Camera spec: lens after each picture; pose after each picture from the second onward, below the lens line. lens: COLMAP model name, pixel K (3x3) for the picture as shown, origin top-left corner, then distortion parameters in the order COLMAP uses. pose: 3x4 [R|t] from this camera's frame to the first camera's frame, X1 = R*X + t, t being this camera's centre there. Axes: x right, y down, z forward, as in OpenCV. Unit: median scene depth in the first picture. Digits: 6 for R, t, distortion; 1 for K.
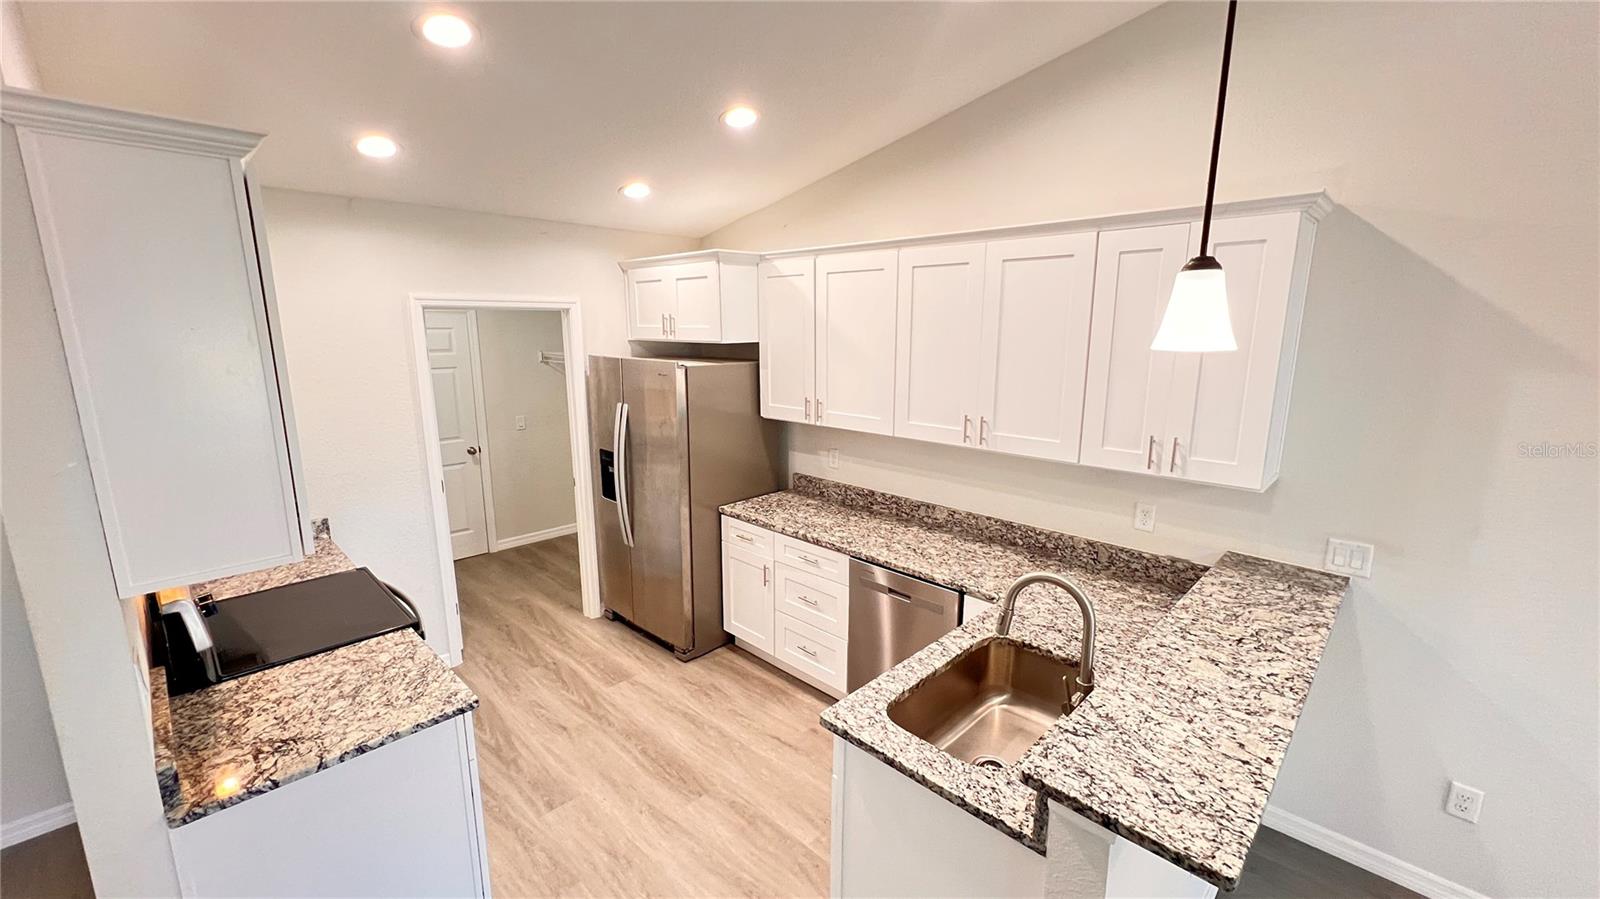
lens RADIAL K [[640.3, 0, 798.9], [0, 640.3, 449.8], [0, 0, 1]] dist [-0.000184, 0.000548]
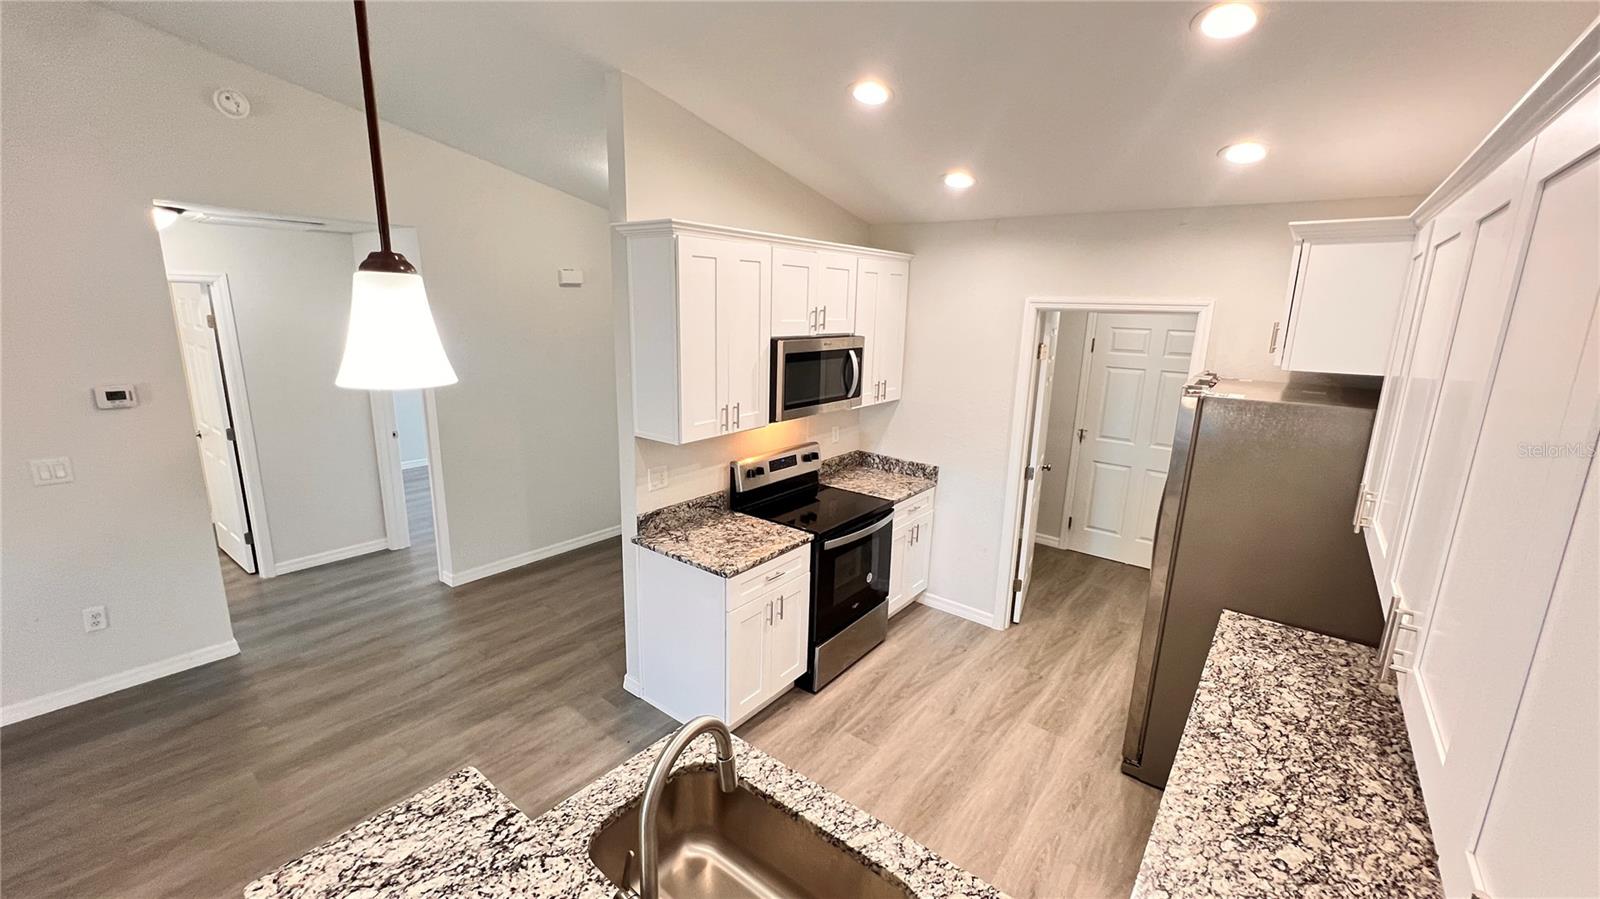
lens RADIAL K [[642.4, 0, 800.9], [0, 642.4, 448.2], [0, 0, 1]] dist [-0.000553, -0.000080]
pose [[0.112976, 0.218189, -0.969345, 0.615393], [-0.219500, 0.956968, 0.189820, -0.143750], [0.969049, 0.191326, 0.156007, 0.597292]]
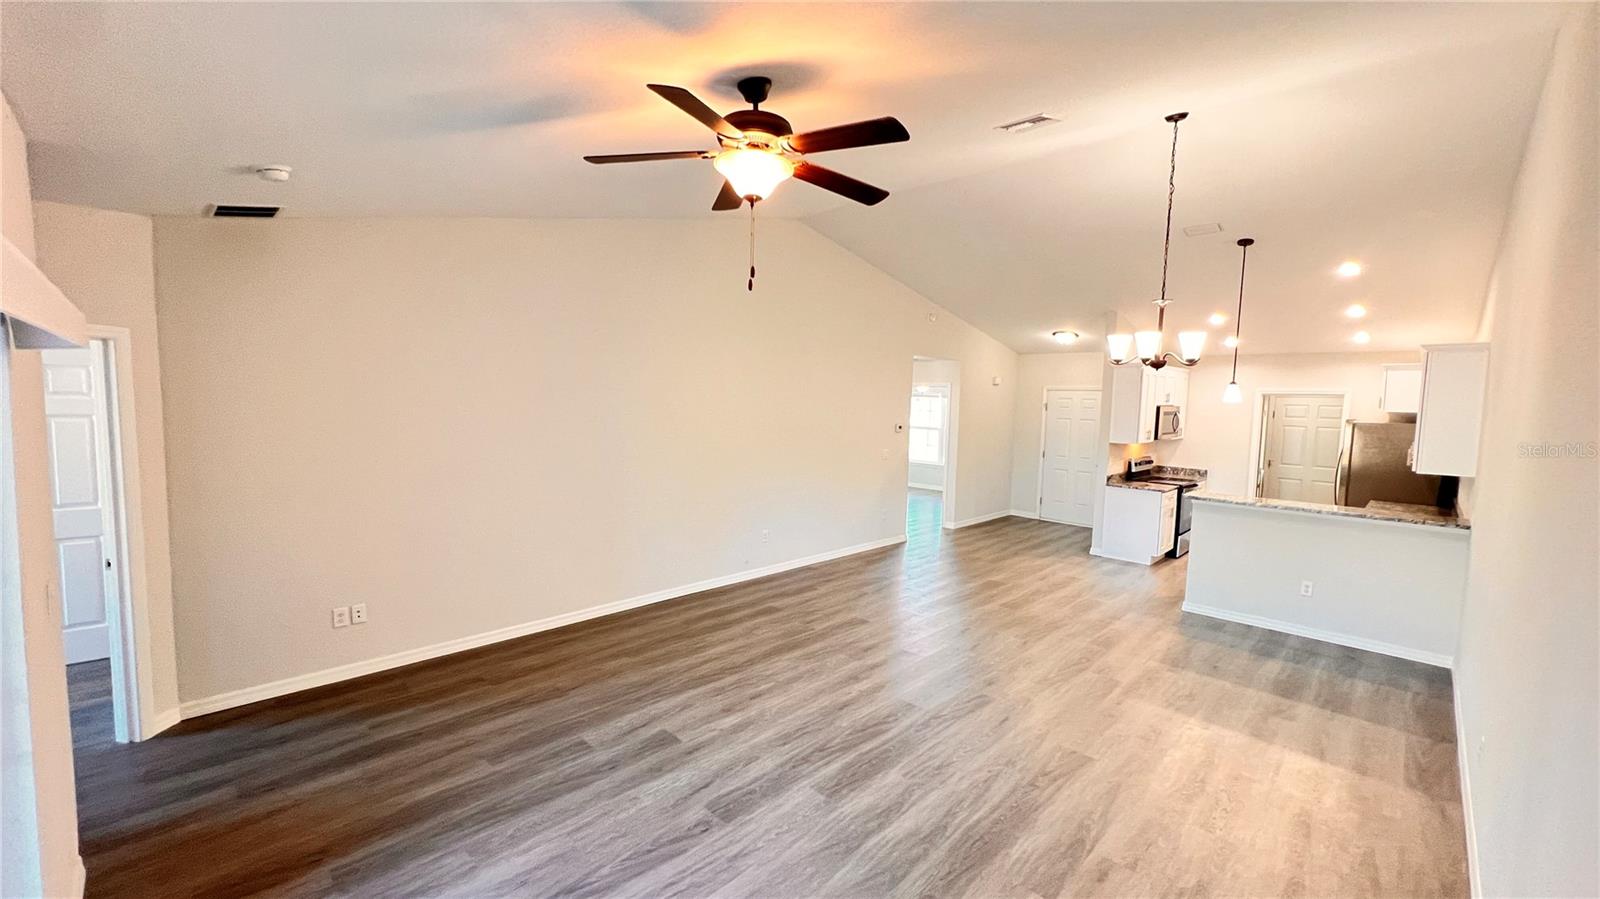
lens RADIAL K [[640.3, 0, 798.9], [0, 640.3, 449.8], [0, 0, 1]] dist [-0.000184, 0.000548]
pose [[0.002471, 0.080138, -0.996781, 2.336884], [-0.216140, 0.973265, 0.077712, 0.221181], [0.976359, 0.215252, 0.019726, -0.917432]]
